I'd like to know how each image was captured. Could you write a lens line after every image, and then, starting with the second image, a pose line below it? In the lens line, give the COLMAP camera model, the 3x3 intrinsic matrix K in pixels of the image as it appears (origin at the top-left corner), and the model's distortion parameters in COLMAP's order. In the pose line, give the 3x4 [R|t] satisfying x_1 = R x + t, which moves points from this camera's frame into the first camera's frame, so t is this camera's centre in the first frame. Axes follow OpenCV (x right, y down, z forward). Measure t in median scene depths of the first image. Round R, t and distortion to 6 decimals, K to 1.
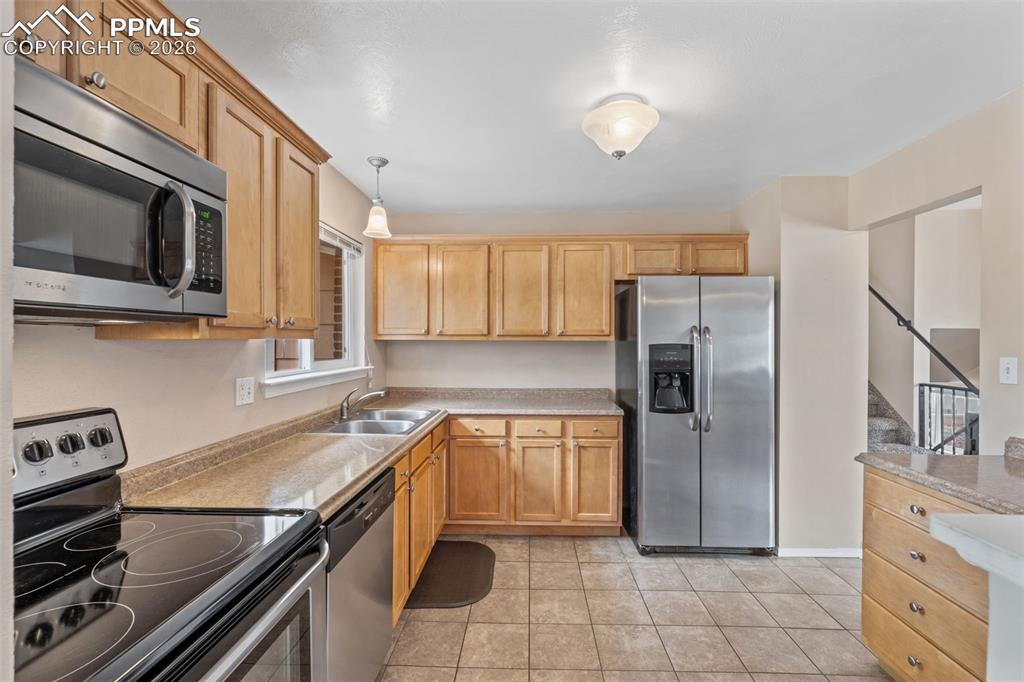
lens RADIAL K [[453.1, 0, 512.0], [0, 453.1, 341.0], [0, 0, 1]] dist [-0.000415, -0.000121]
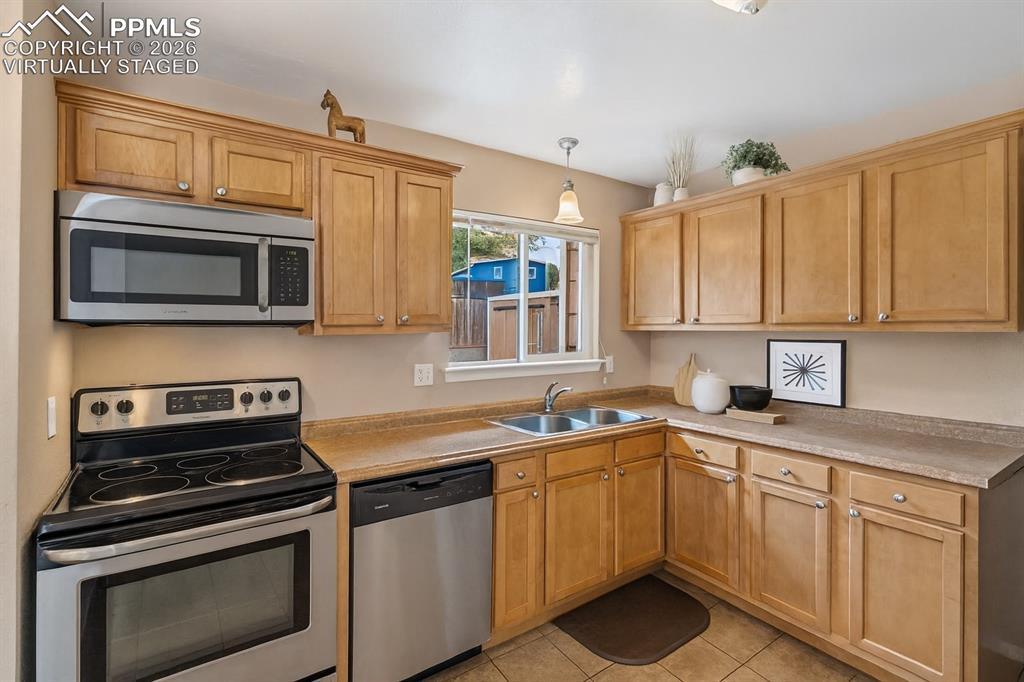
lens RADIAL K [[467.0, 0, 514.9], [0, 467.0, 335.0], [0, 0, 1]] dist [0.000754, 0.000409]
pose [[0.544259, -0.003367, -0.838911, 0.401586], [0.008619, 0.999962, 0.001578, 0.000040], [0.838873, -0.008089, 0.544267, 0.327018]]
